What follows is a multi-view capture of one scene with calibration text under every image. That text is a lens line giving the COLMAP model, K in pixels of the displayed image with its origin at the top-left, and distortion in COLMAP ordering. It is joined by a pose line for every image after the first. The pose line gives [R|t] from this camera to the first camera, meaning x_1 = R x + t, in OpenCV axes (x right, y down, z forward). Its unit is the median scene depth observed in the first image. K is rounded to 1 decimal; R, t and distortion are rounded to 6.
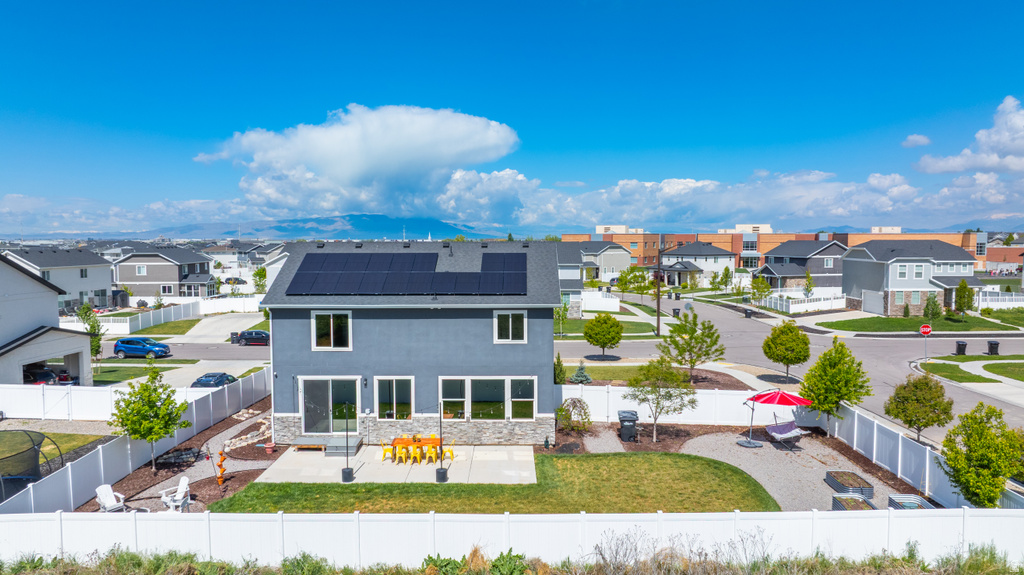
lens RADIAL K [[716.3, 0, 512.0], [0, 716.3, 287.5], [0, 0, 1]] dist [-0.025036, 0.004844]
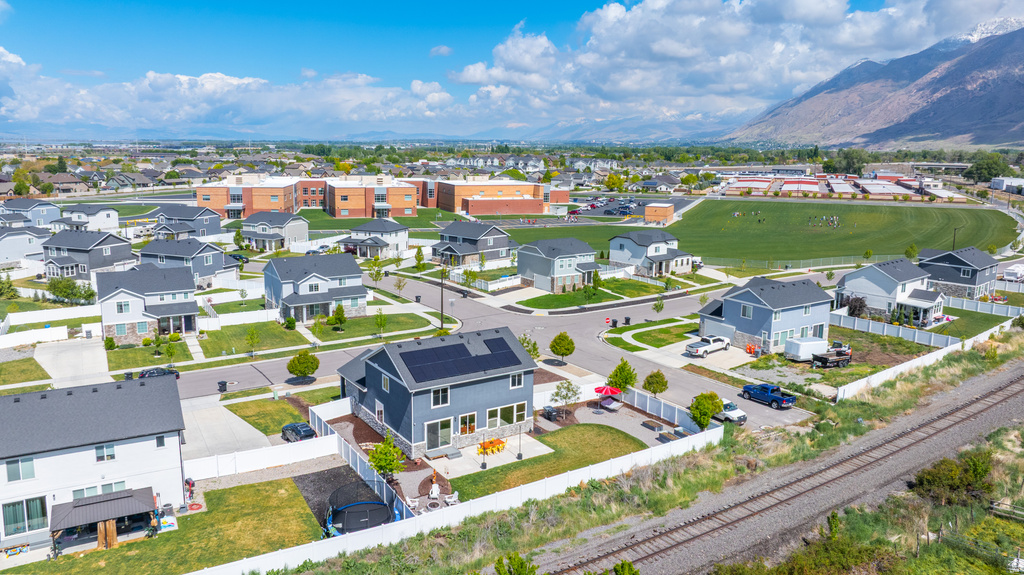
lens RADIAL K [[716.3, 0, 512.0], [0, 716.3, 287.5], [0, 0, 1]] dist [-0.025036, 0.004844]
pose [[0.833396, -0.088437, 0.545555, -1.119200], [0.023357, 0.991869, 0.125105, -0.471549], [-0.552183, -0.091519, 0.828685, -0.692809]]
